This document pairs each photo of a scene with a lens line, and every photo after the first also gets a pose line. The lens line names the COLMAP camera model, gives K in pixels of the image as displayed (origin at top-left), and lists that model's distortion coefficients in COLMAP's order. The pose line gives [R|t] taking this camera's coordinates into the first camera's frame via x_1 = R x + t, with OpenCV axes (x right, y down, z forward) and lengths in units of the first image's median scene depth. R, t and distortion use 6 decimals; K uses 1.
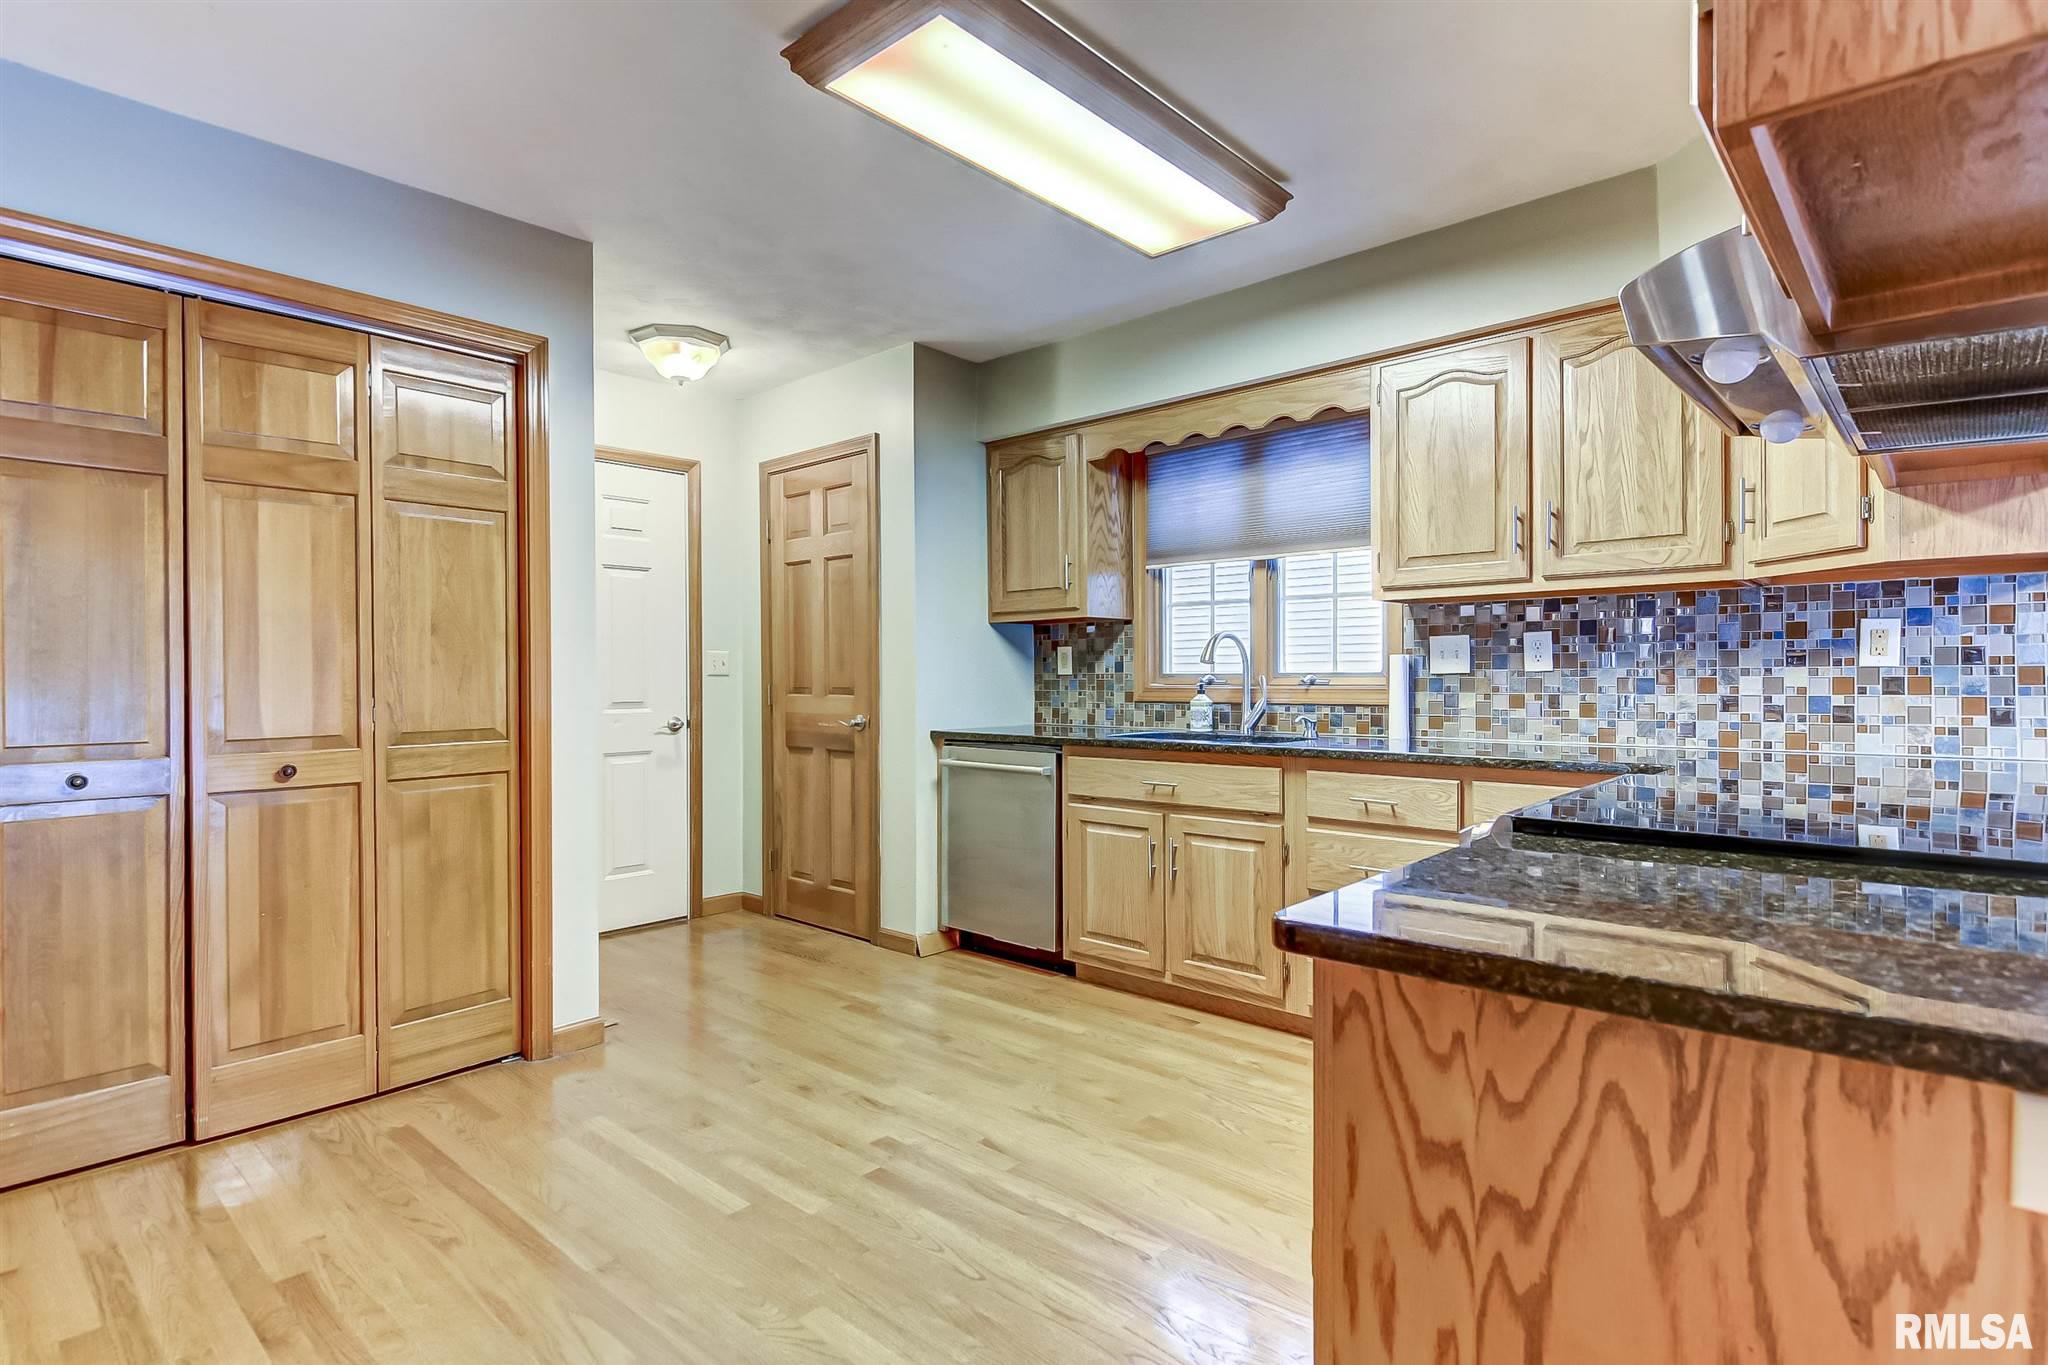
lens RADIAL K [[1026.6, 0, 1014.7], [0, 1026.6, 678.4], [0, 0, 1]] dist [0.011689, -0.008839]
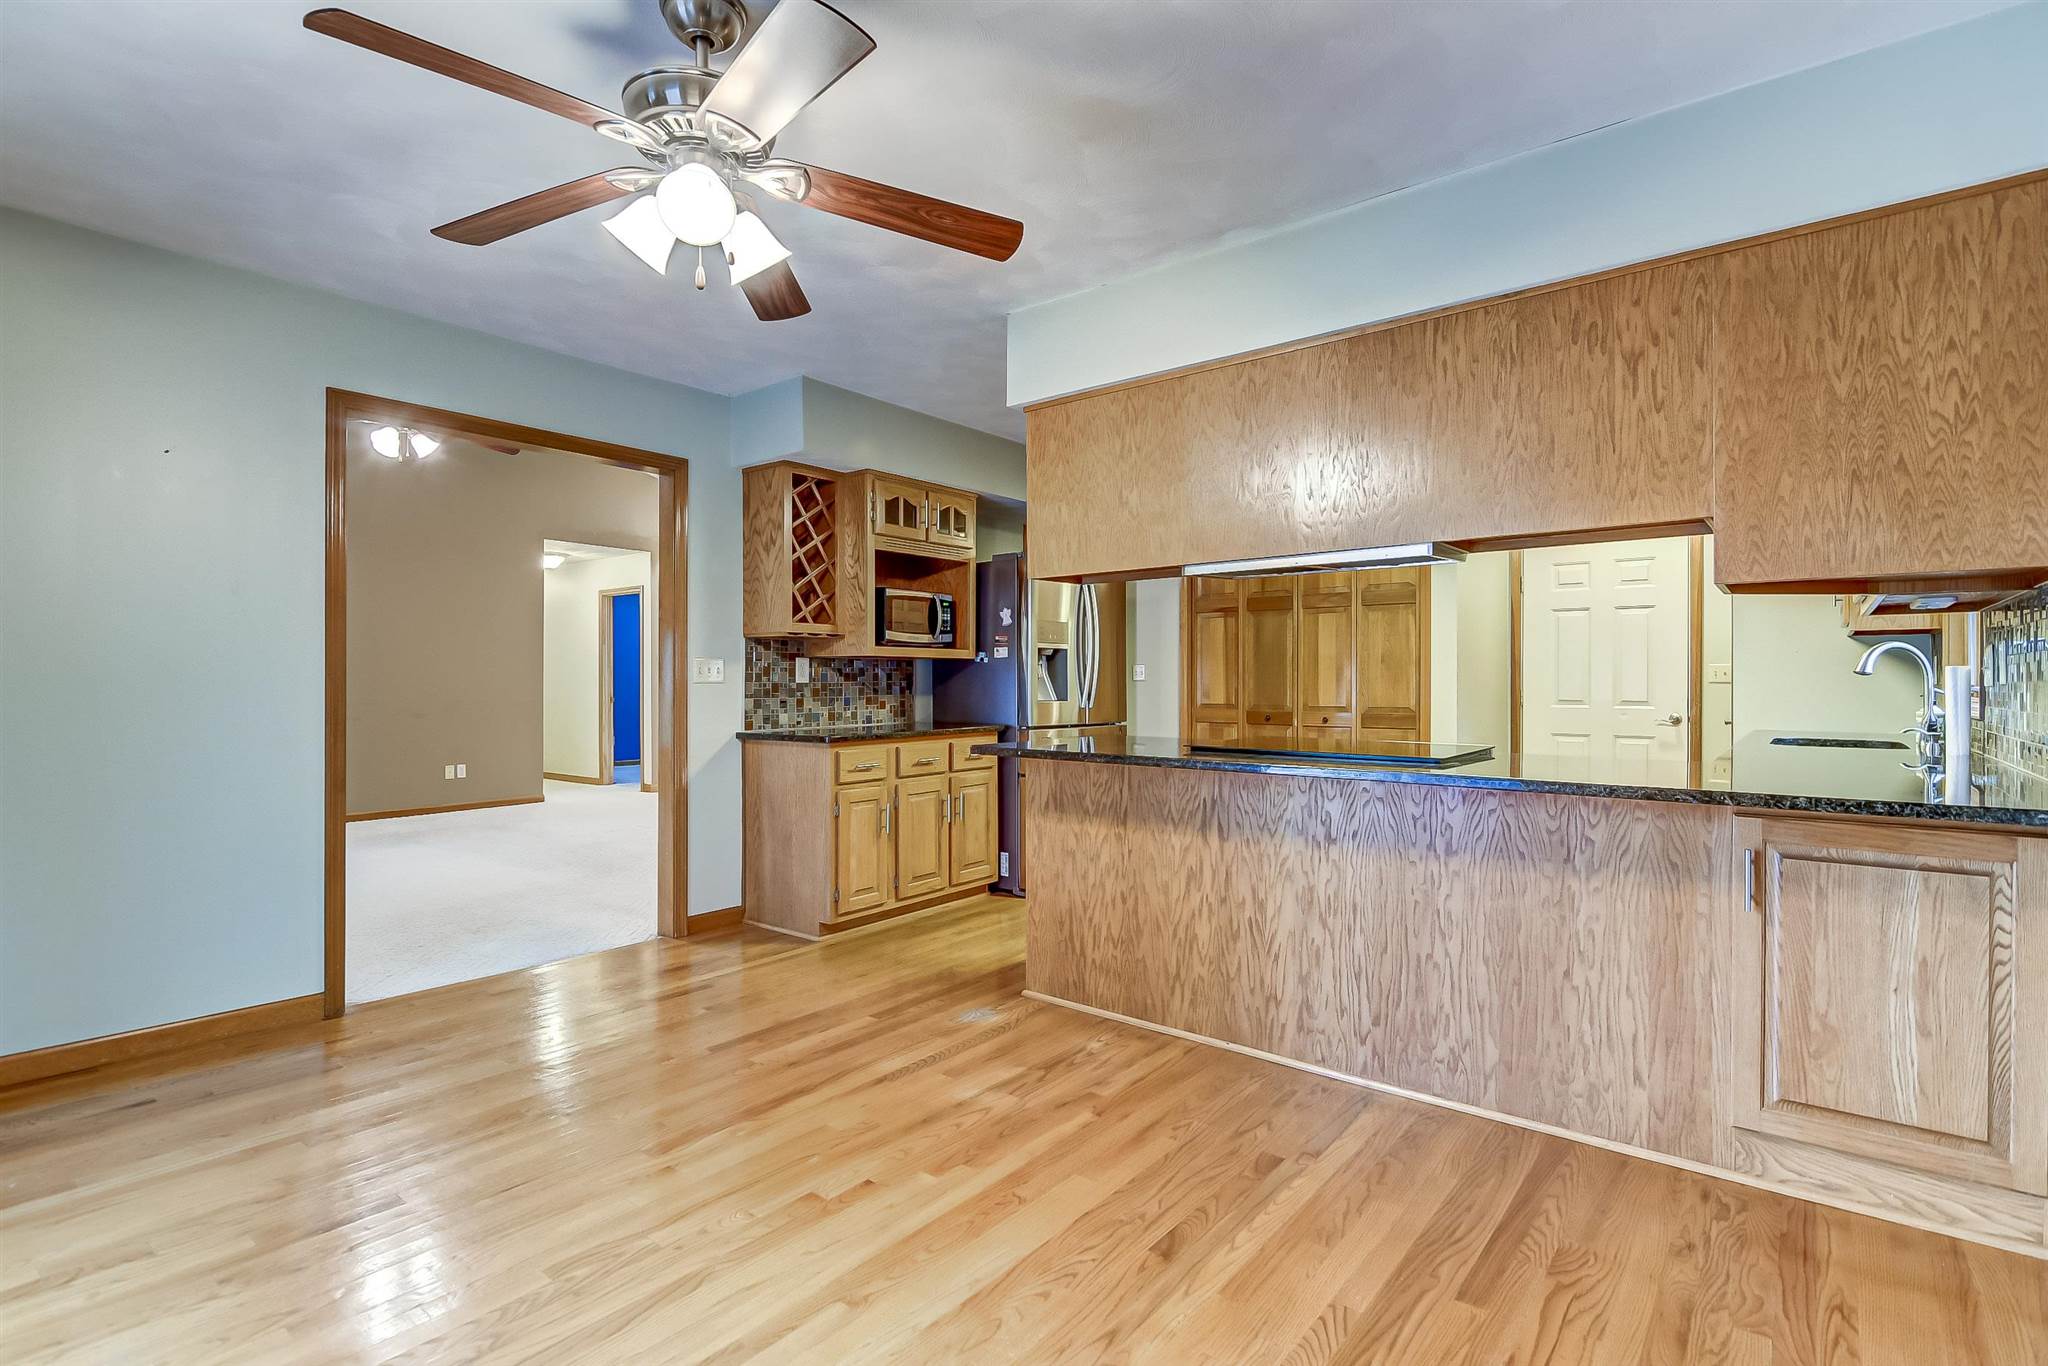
lens RADIAL K [[978.2, 0, 1014.7], [0, 978.2, 679.8], [0, 0, 1]] dist [0.011973, -0.010877]
pose [[0.059218, 0.003884, -0.998238, 1.397676], [-0.004984, 0.999981, 0.003595, -0.010503], [0.998233, 0.004763, 0.059236, 0.083519]]
